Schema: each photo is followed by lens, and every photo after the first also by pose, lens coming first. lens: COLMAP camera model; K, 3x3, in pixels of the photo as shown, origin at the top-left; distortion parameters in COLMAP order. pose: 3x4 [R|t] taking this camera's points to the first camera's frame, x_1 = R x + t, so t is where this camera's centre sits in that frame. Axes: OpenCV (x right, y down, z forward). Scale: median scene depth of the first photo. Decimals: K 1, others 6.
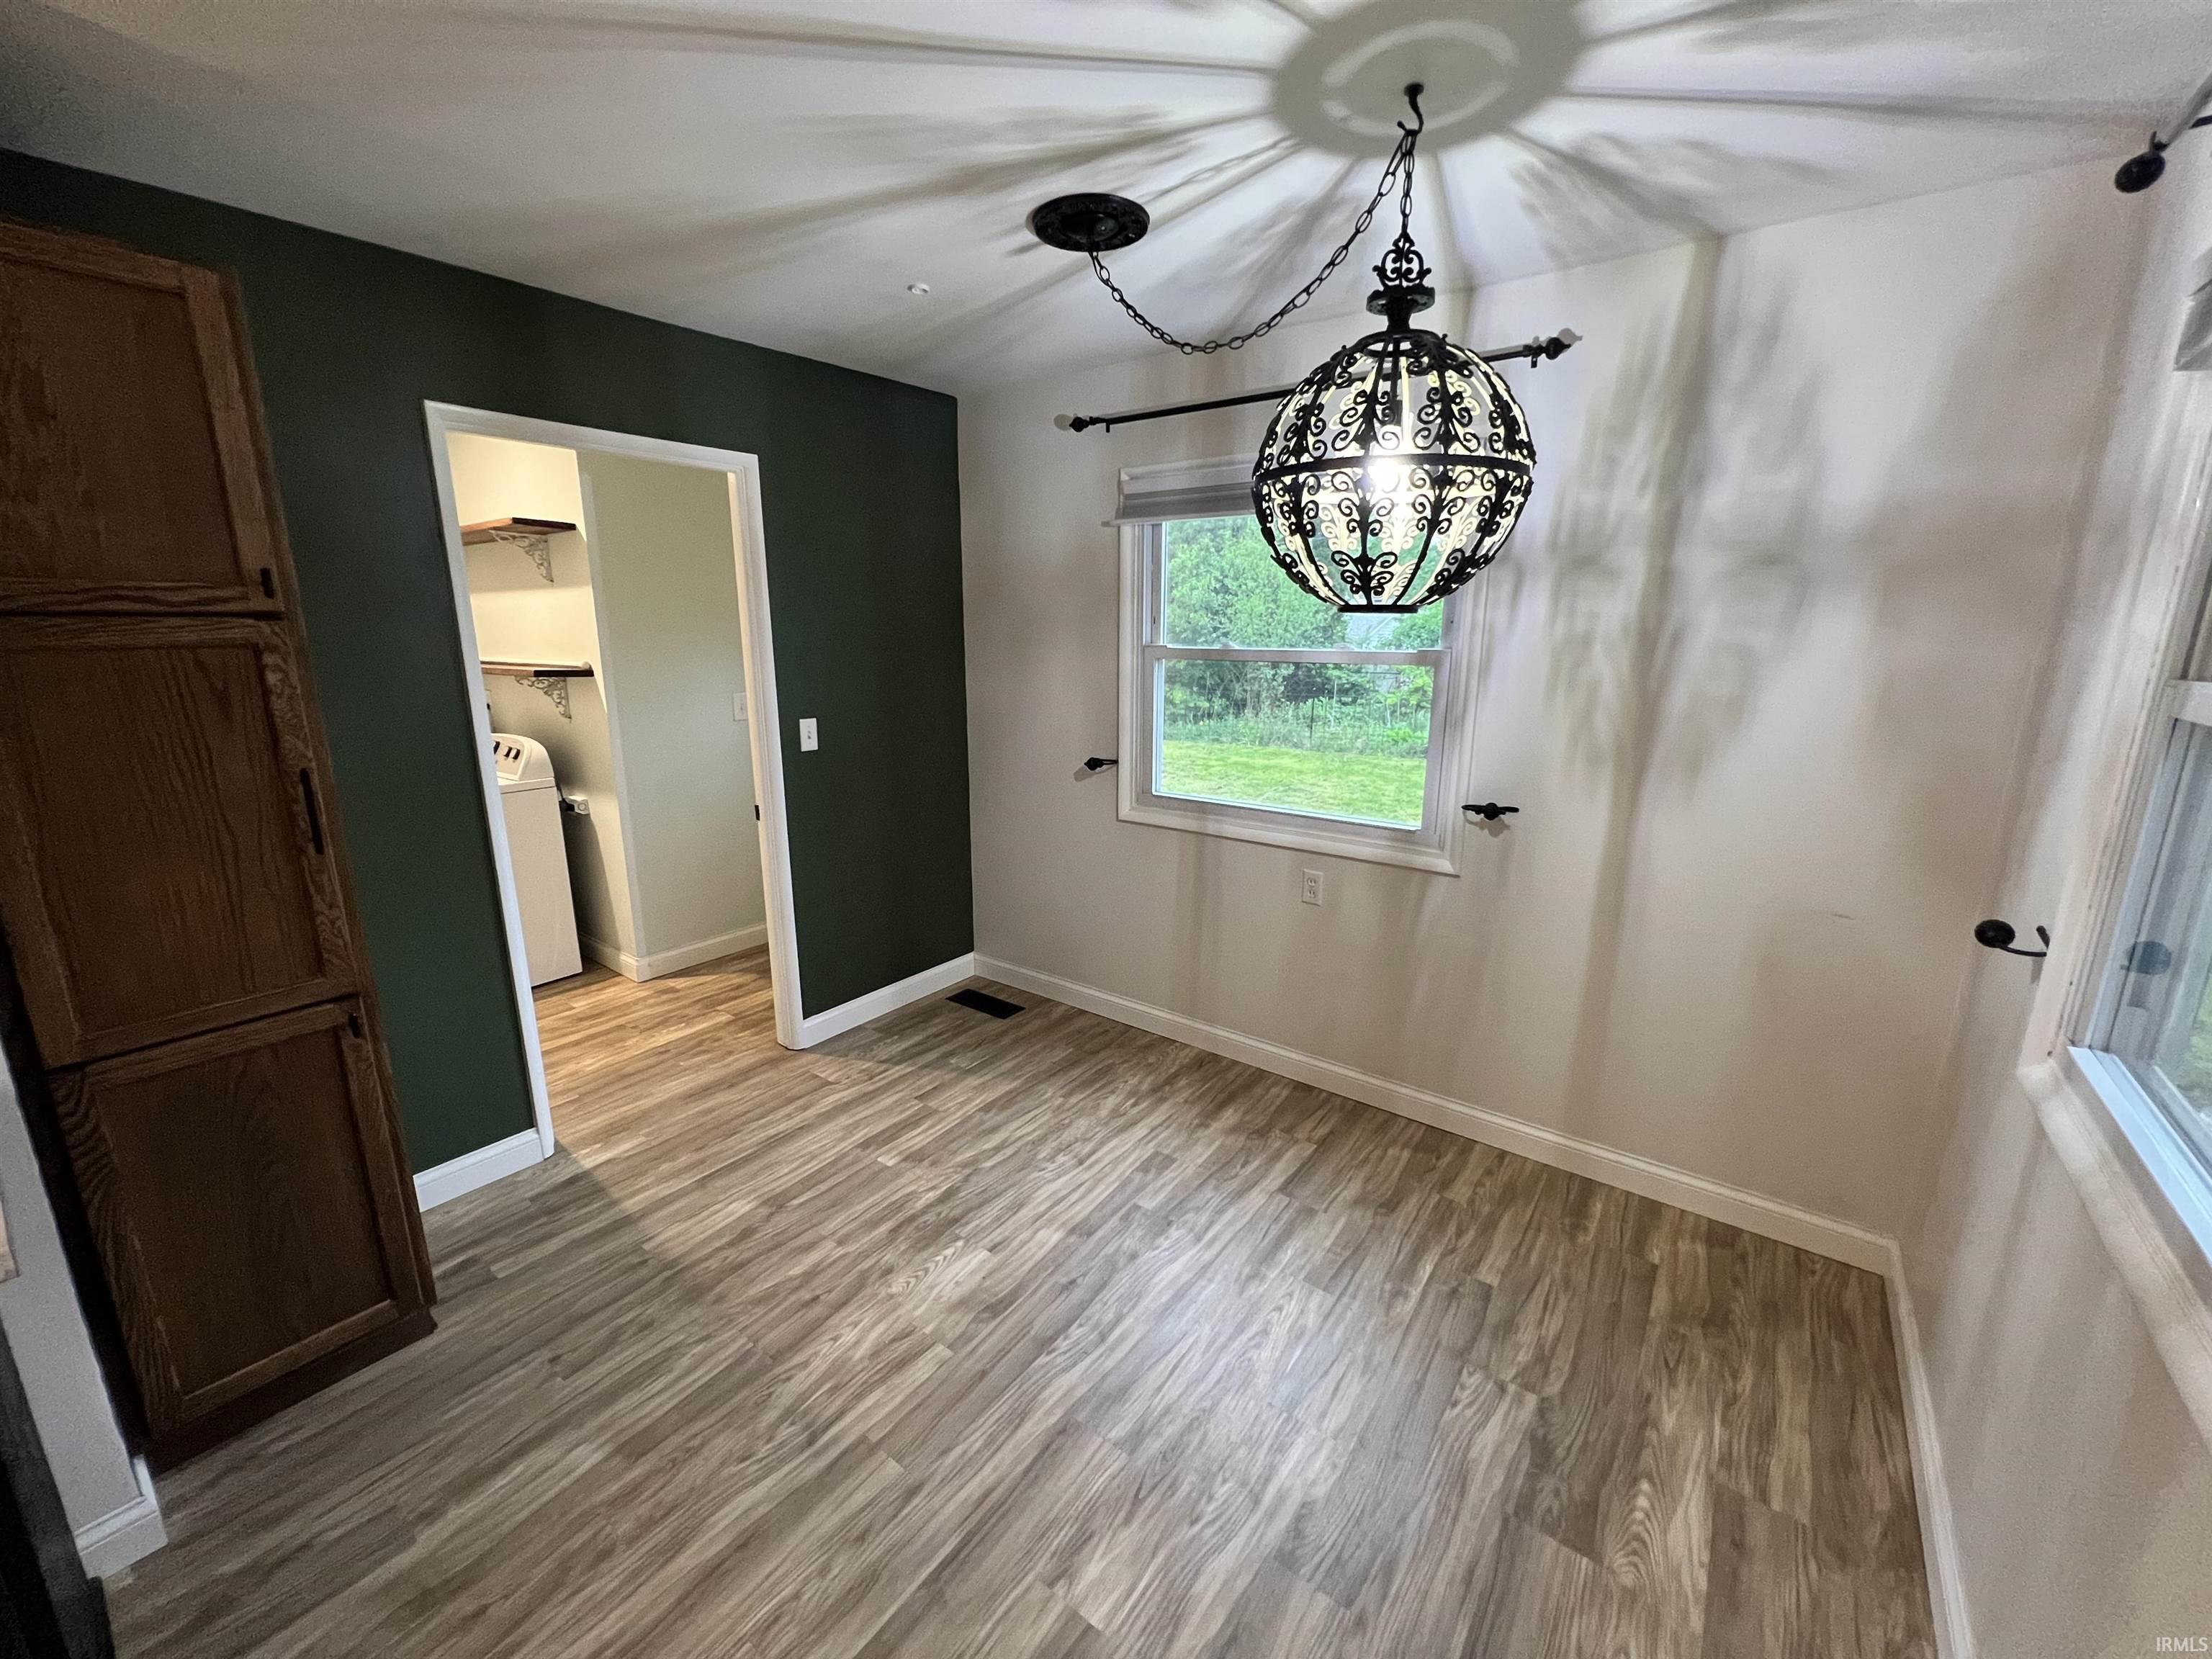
lens RADIAL K [[890.1, 0, 1099.8], [0, 890.1, 825.8], [0, 0, 1]] dist [0.000063, 0.000668]
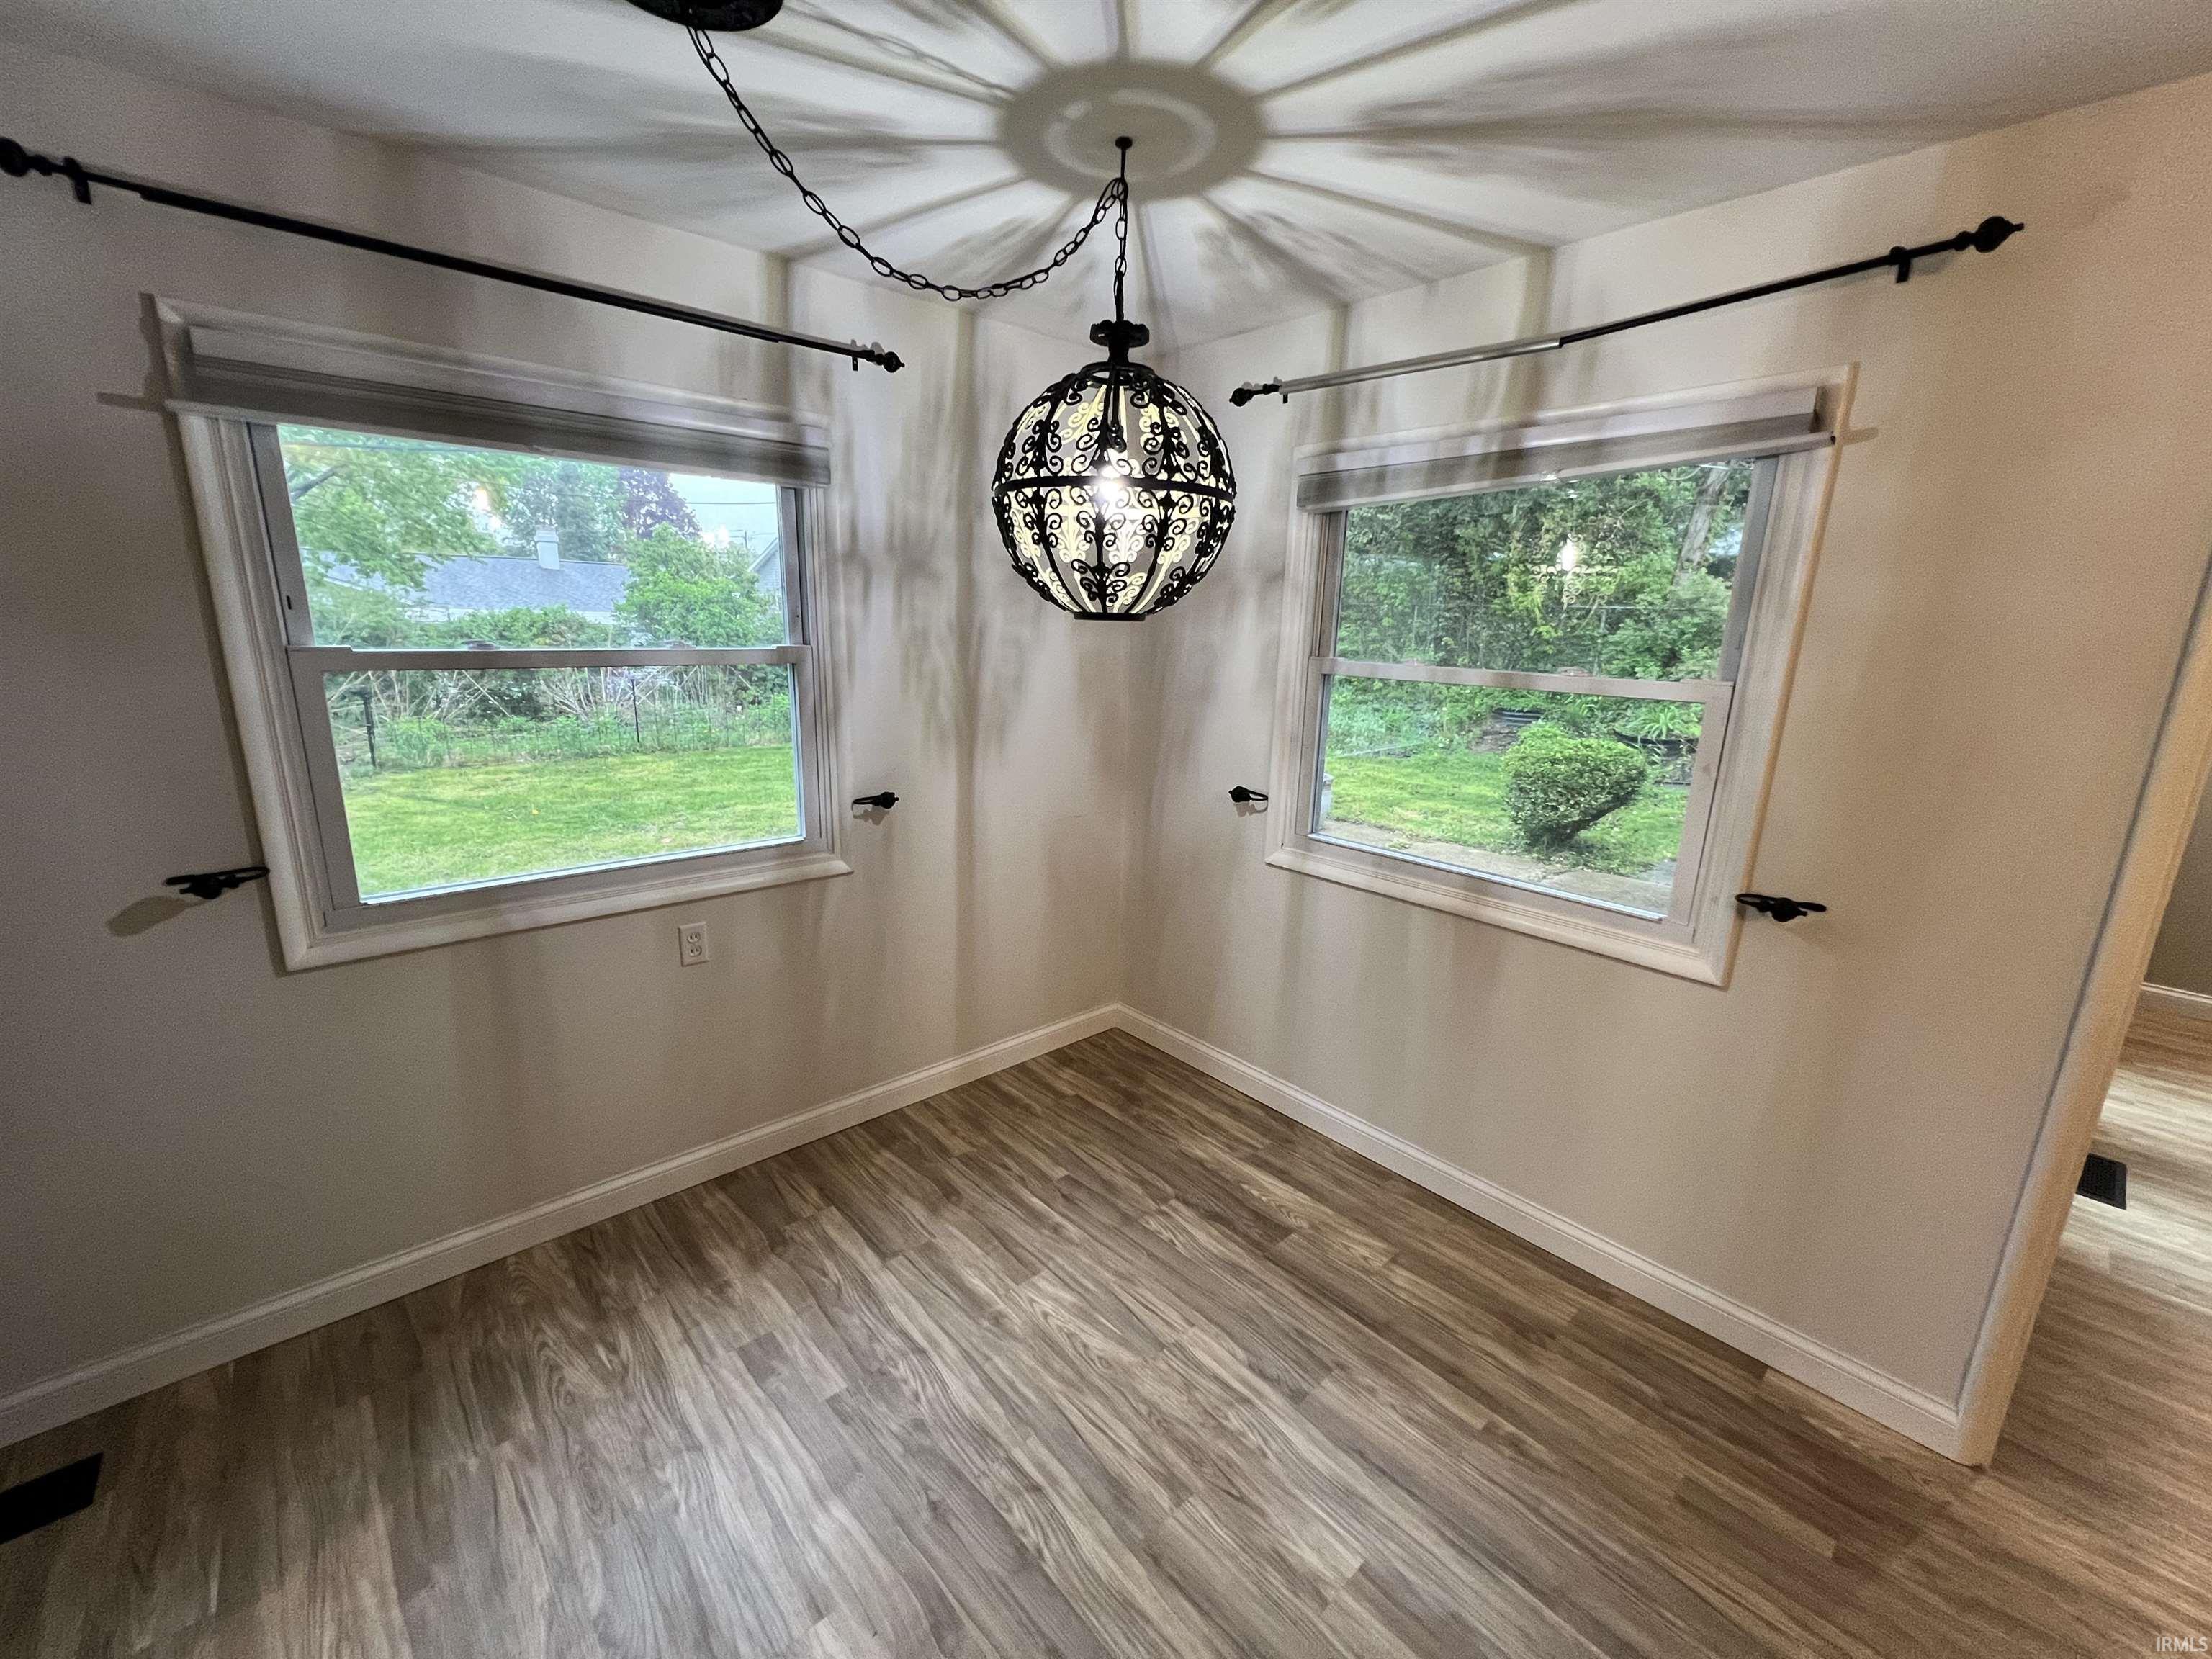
lens RADIAL K [[890.1, 0, 1099.8], [0, 890.1, 825.8], [0, 0, 1]] dist [0.000063, 0.000668]
pose [[0.193209, -0.221574, 0.955811, -0.580319], [0.195245, 0.963367, 0.183859, -0.146538], [-0.961535, 0.151095, 0.229393, 0.593367]]
